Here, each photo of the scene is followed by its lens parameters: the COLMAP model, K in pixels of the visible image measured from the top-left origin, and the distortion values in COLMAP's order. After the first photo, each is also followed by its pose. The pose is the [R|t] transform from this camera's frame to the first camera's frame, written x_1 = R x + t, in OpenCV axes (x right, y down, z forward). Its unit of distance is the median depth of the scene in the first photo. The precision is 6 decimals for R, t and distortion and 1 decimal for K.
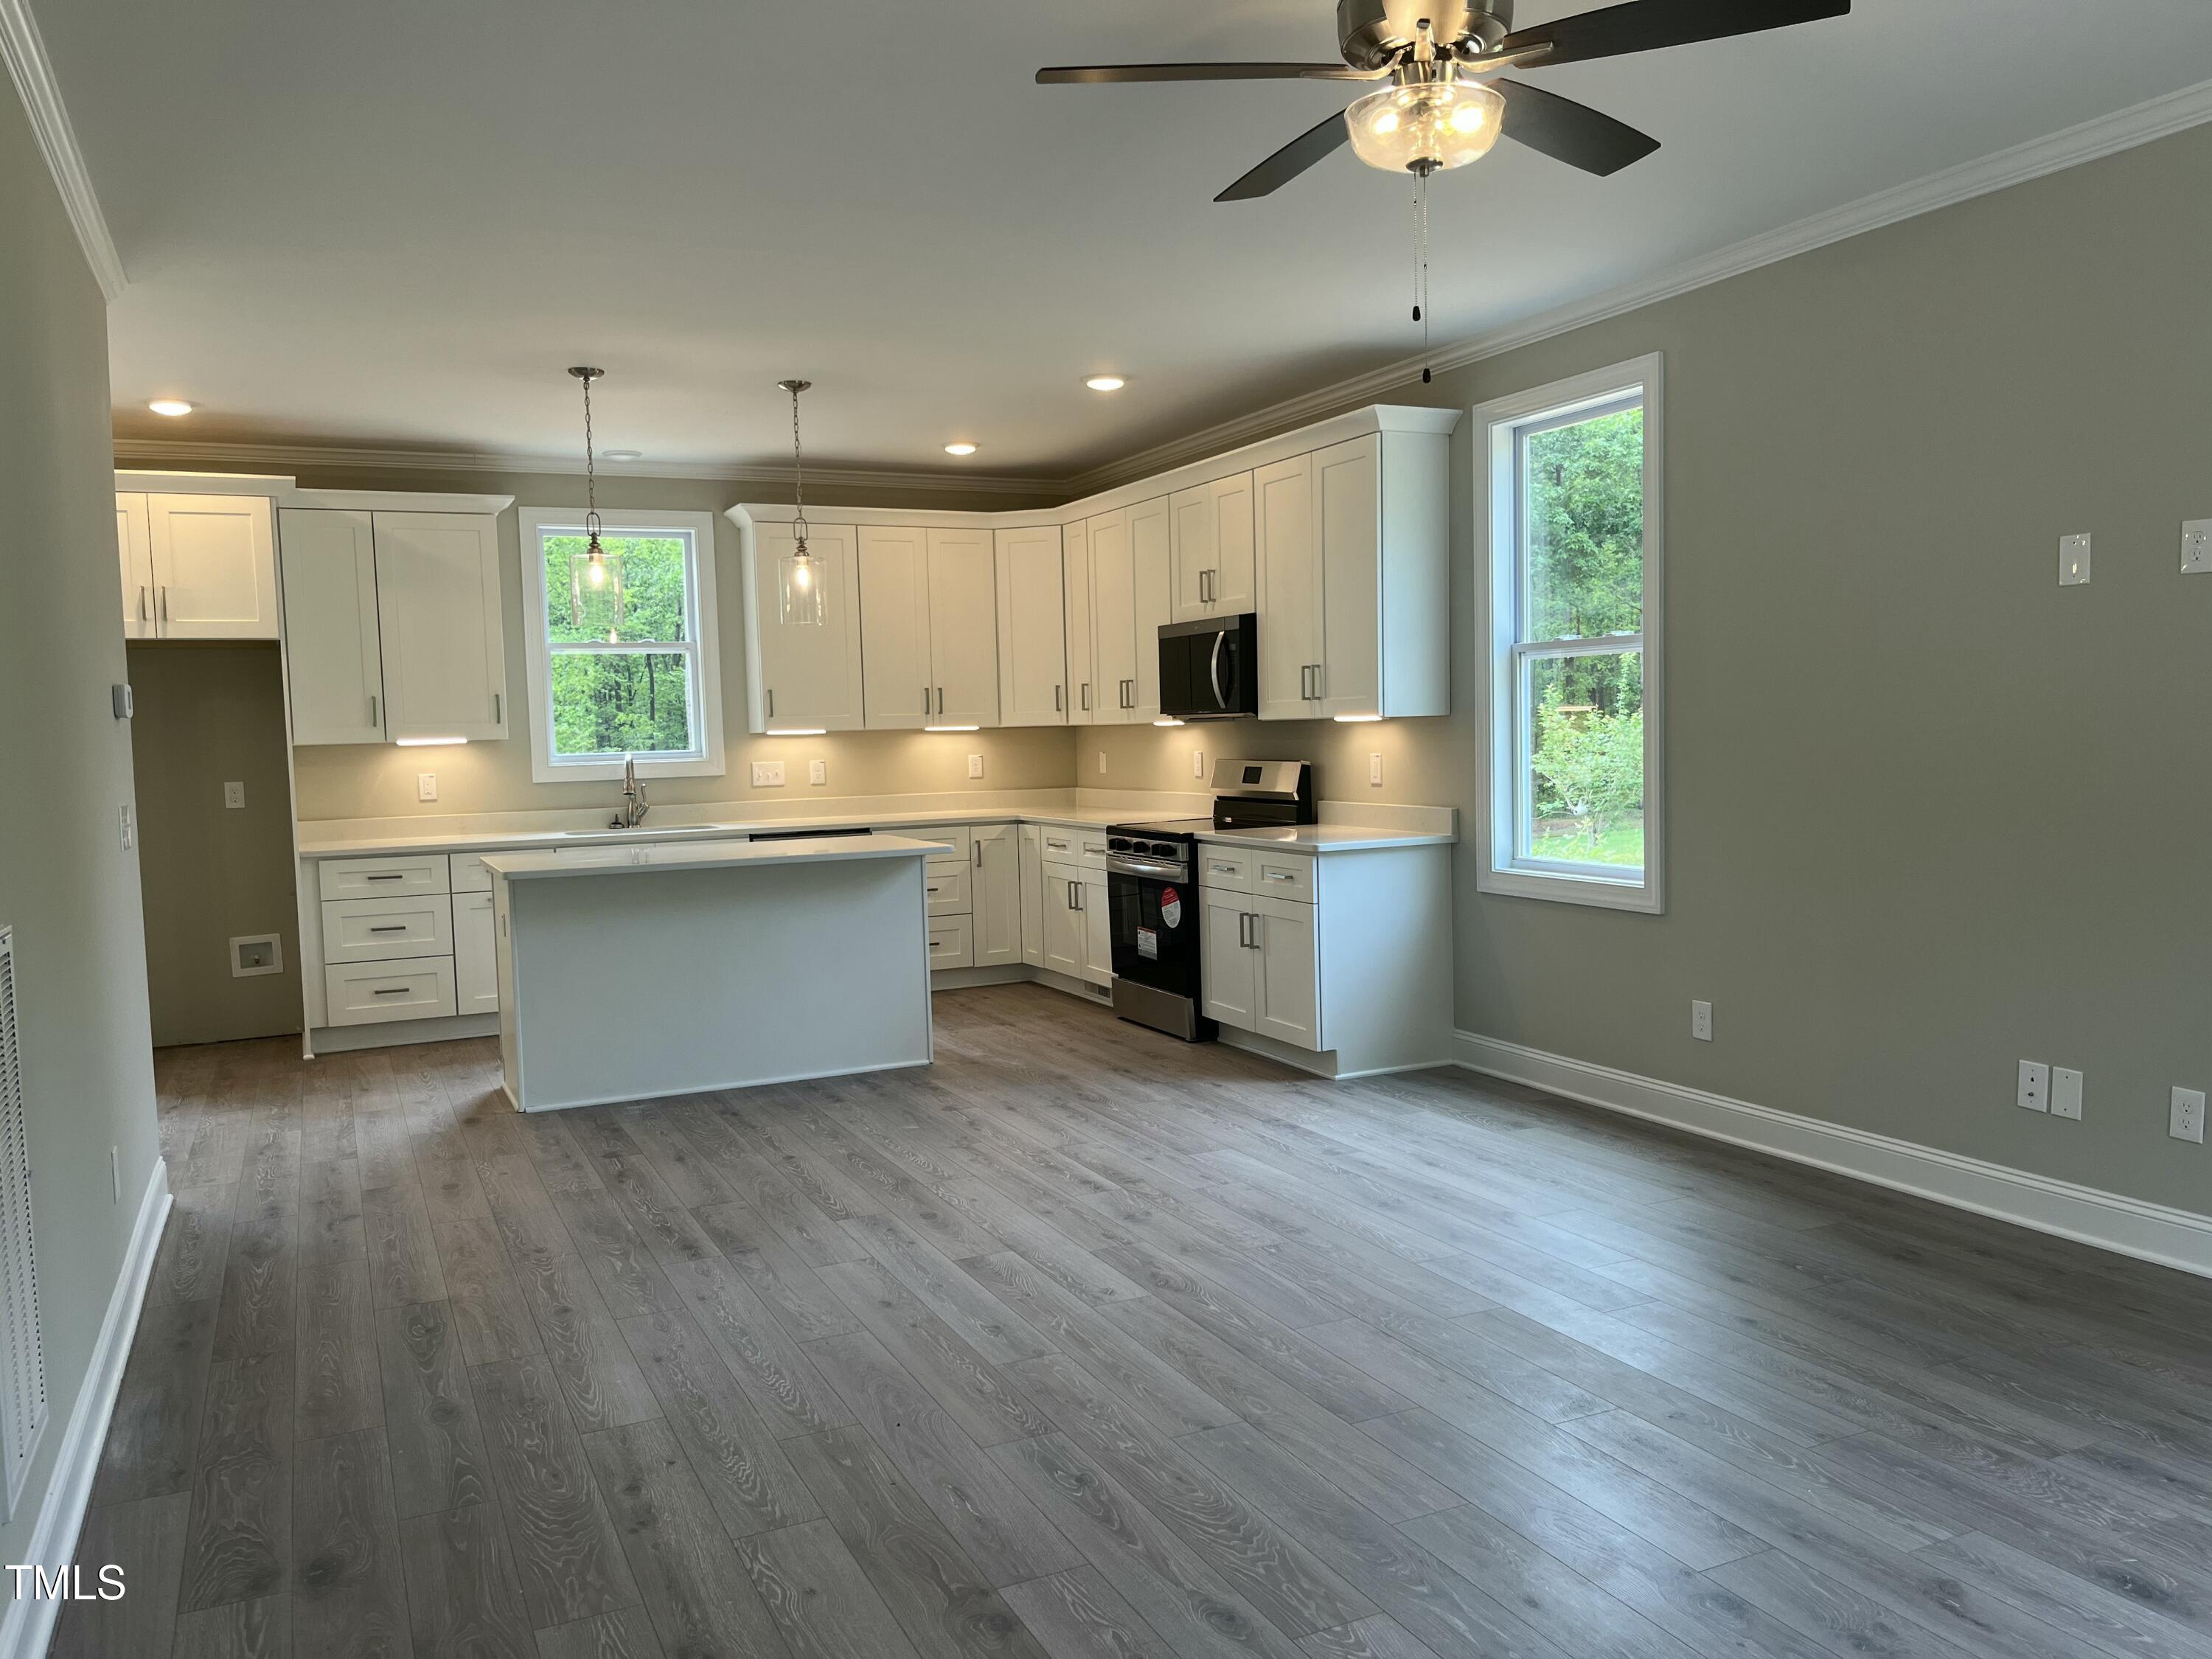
lens RADIAL K [[1674.4, 0, 1110.1], [0, 1674.4, 848.7], [0, 0, 1]] dist [0.058719, -0.078903]
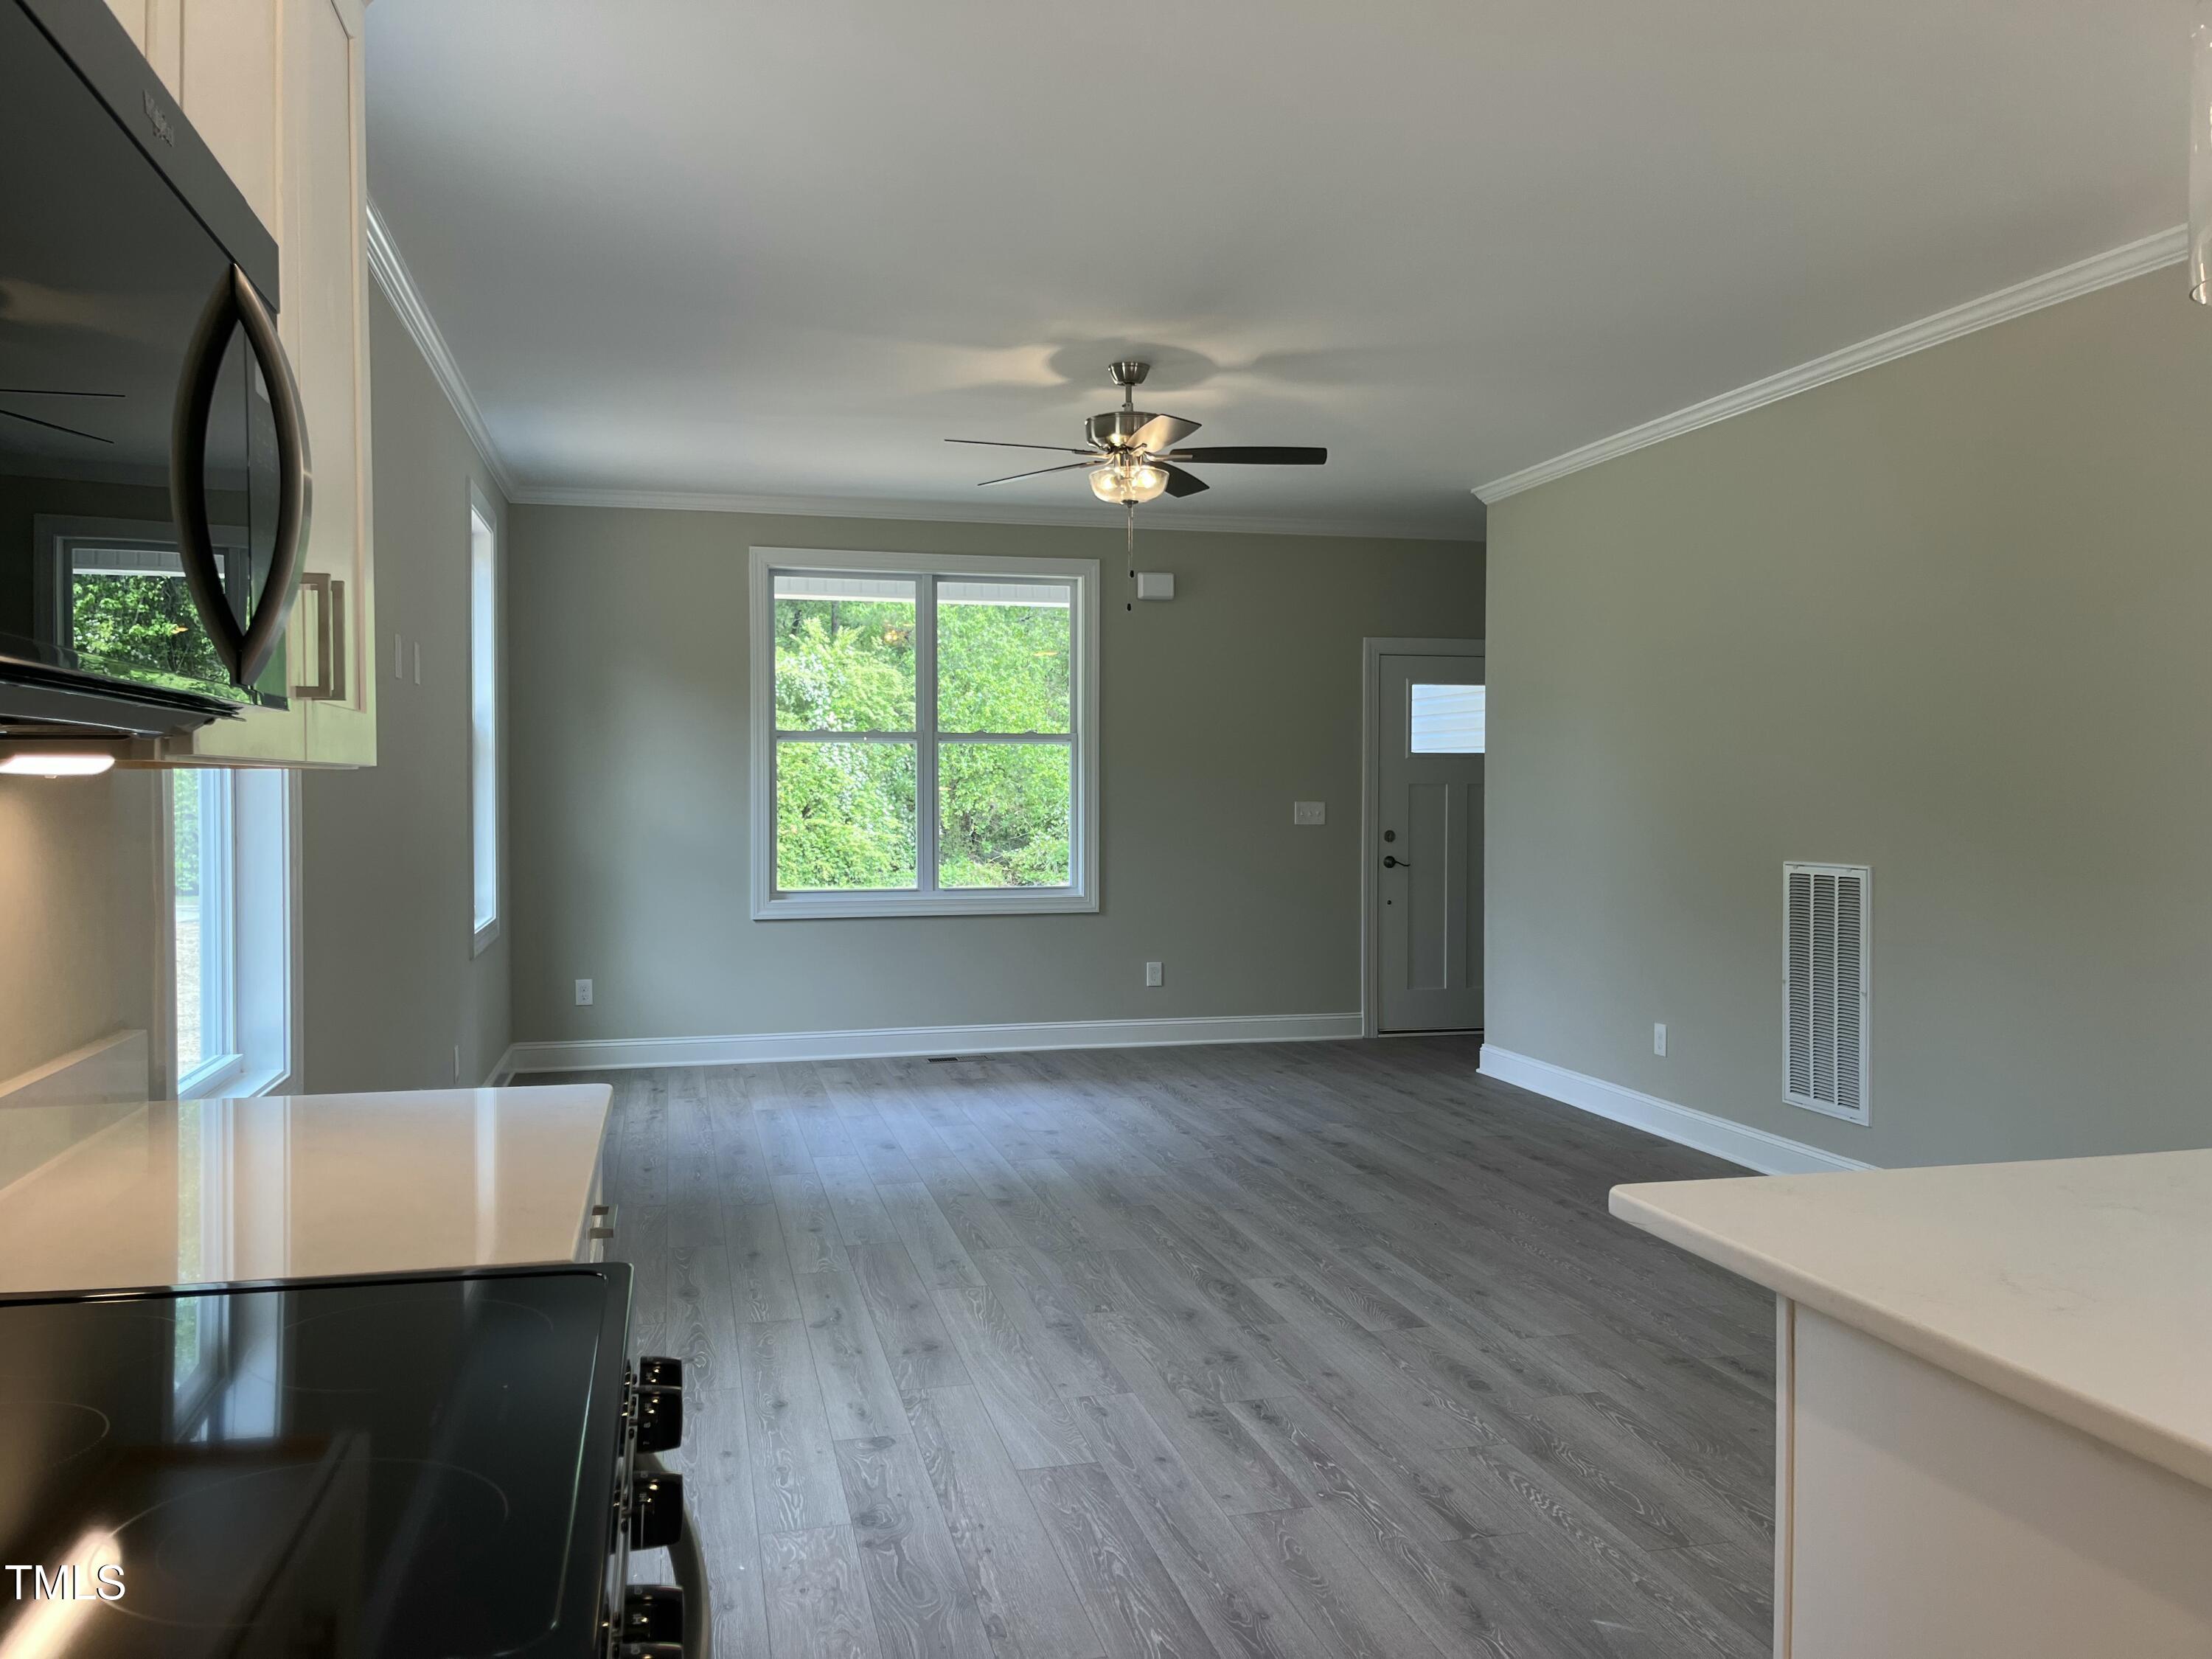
lens RADIAL K [[1674.4, 0, 1106.7], [0, 1674.4, 818.9], [0, 0, 1]] dist [0.058719, -0.078903]
pose [[-0.981329, 0.024534, 0.190764, -0.067679], [0.041742, 0.995358, 0.086718, -0.090065], [-0.187751, 0.093061, -0.977798, 1.288985]]
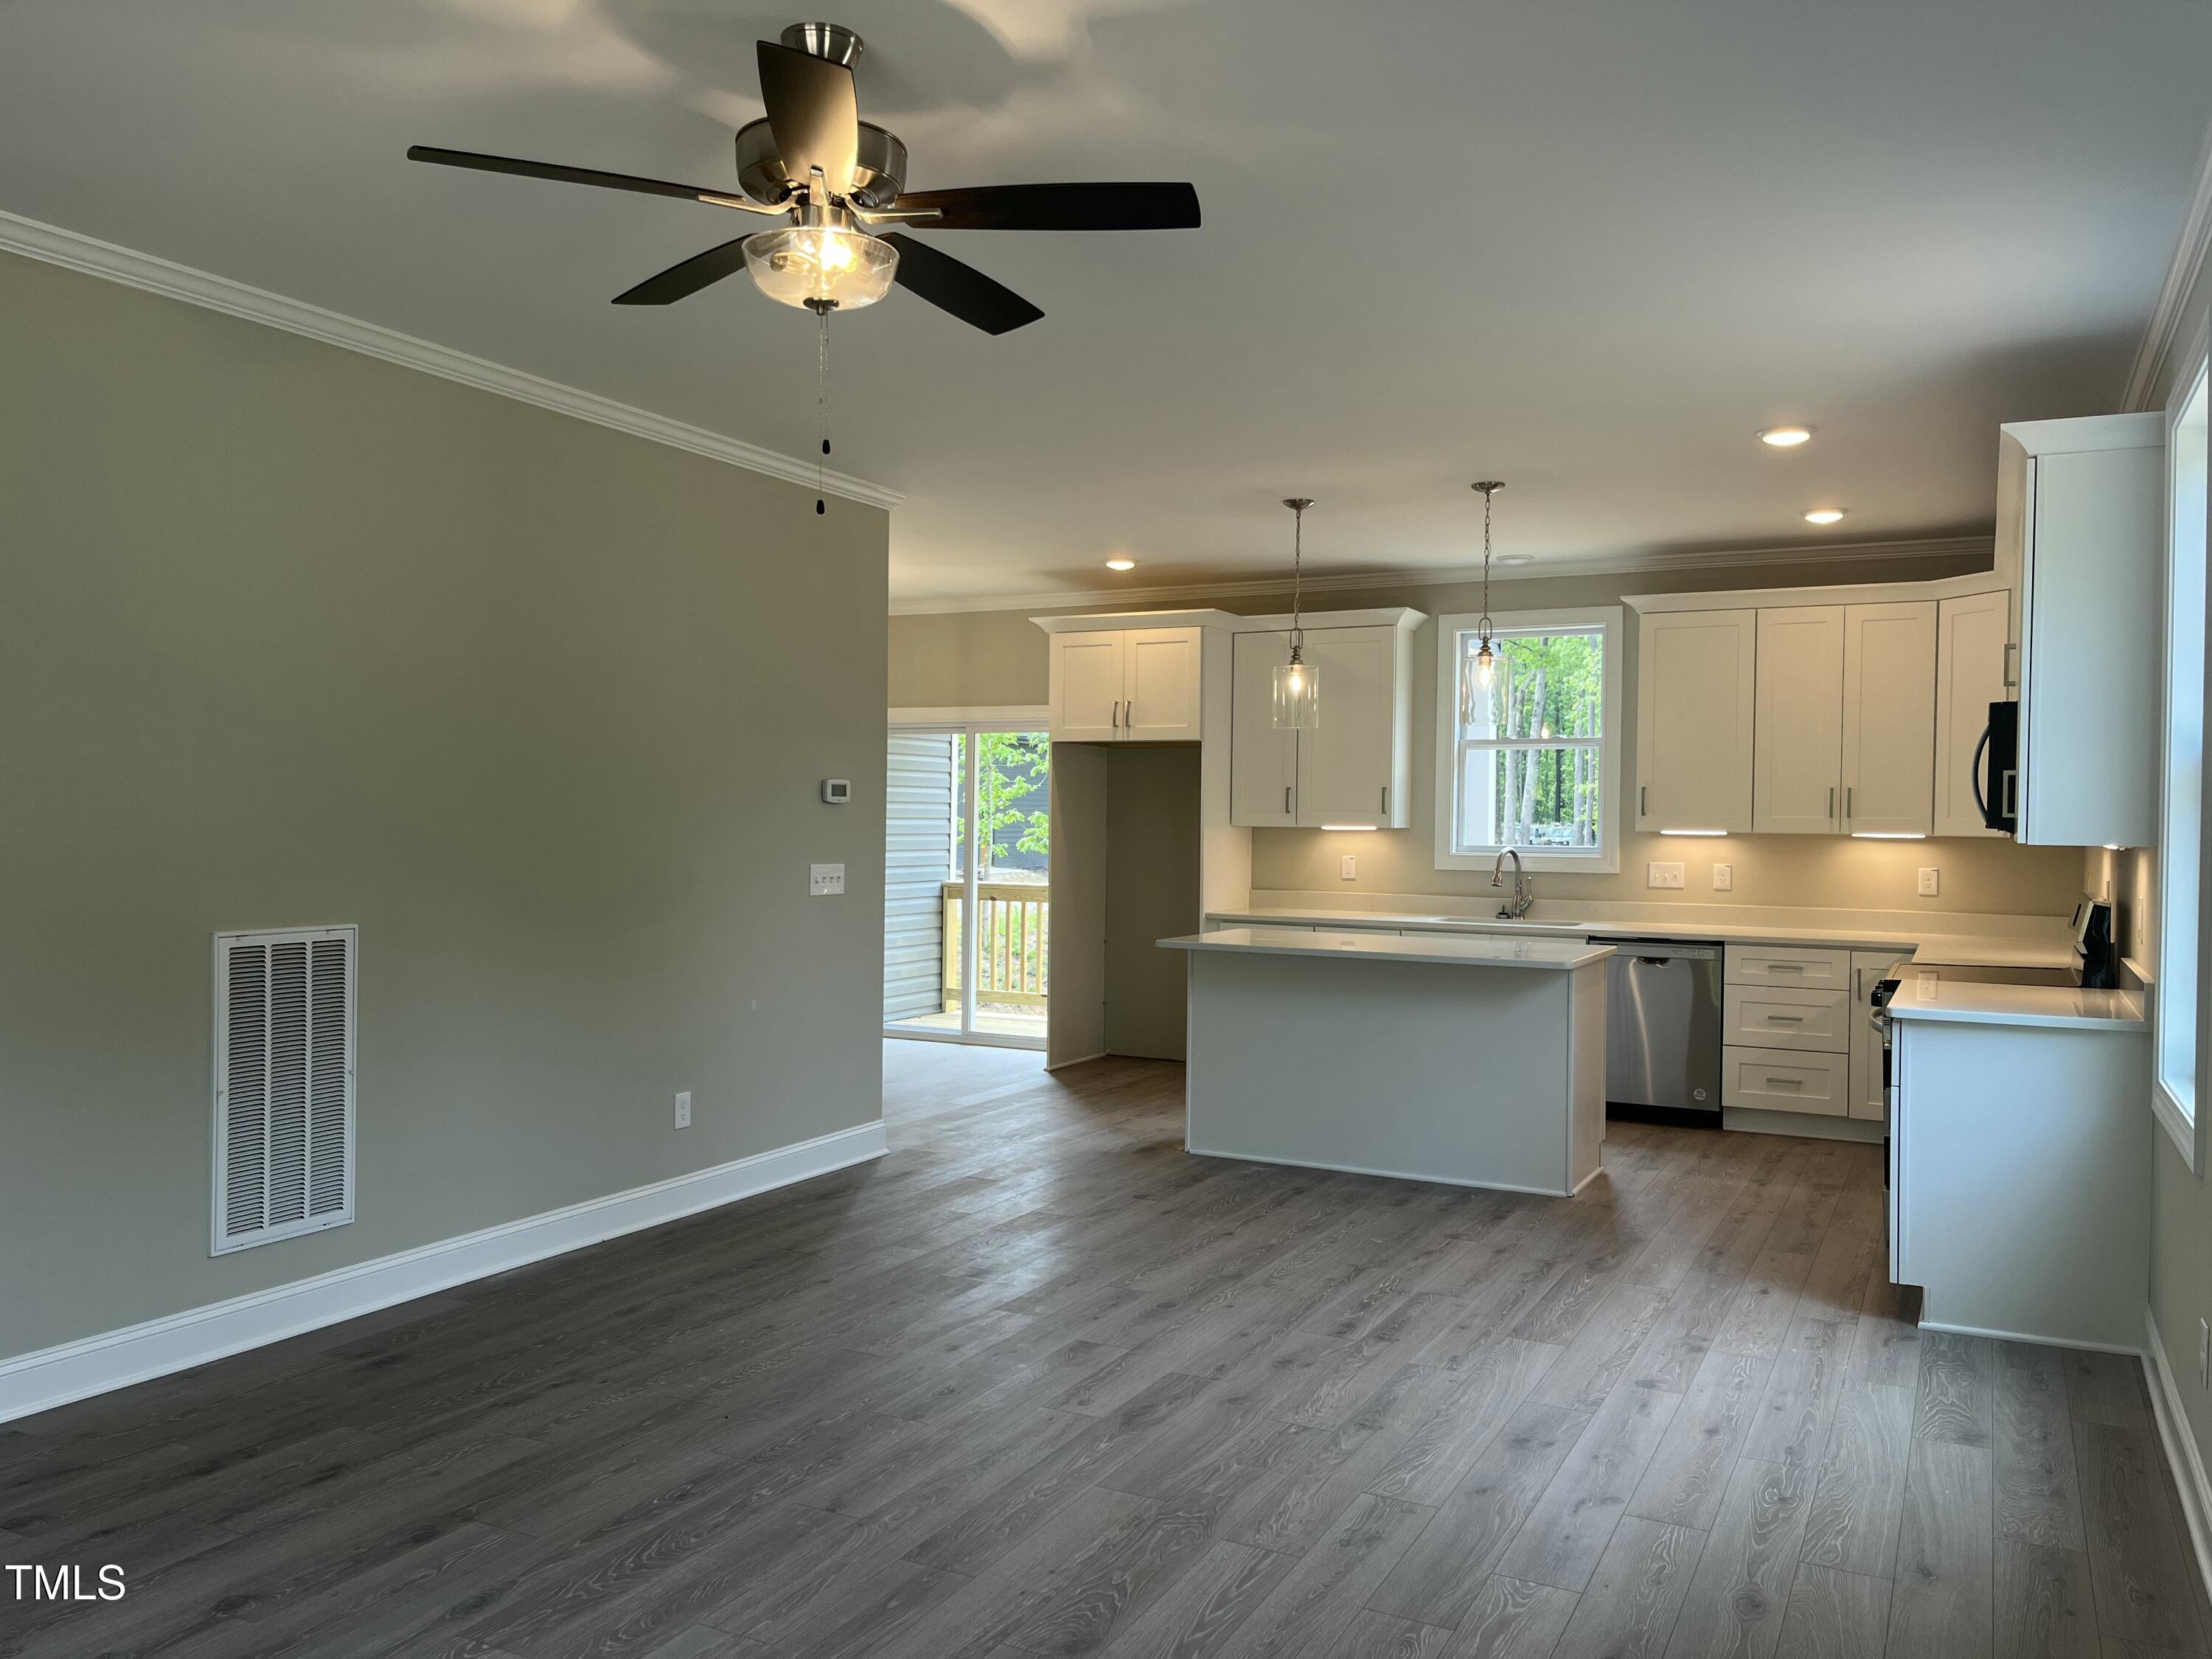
lens RADIAL K [[1674.4, 0, 1108.1], [0, 1674.4, 832.5], [0, 0, 1]] dist [0.058719, -0.078903]
pose [[0.605395, 0.041430, -0.794846, 0.486268], [-0.087505, 0.996055, -0.014730, -0.036700], [0.791101, 0.078470, 0.606632, 0.234912]]
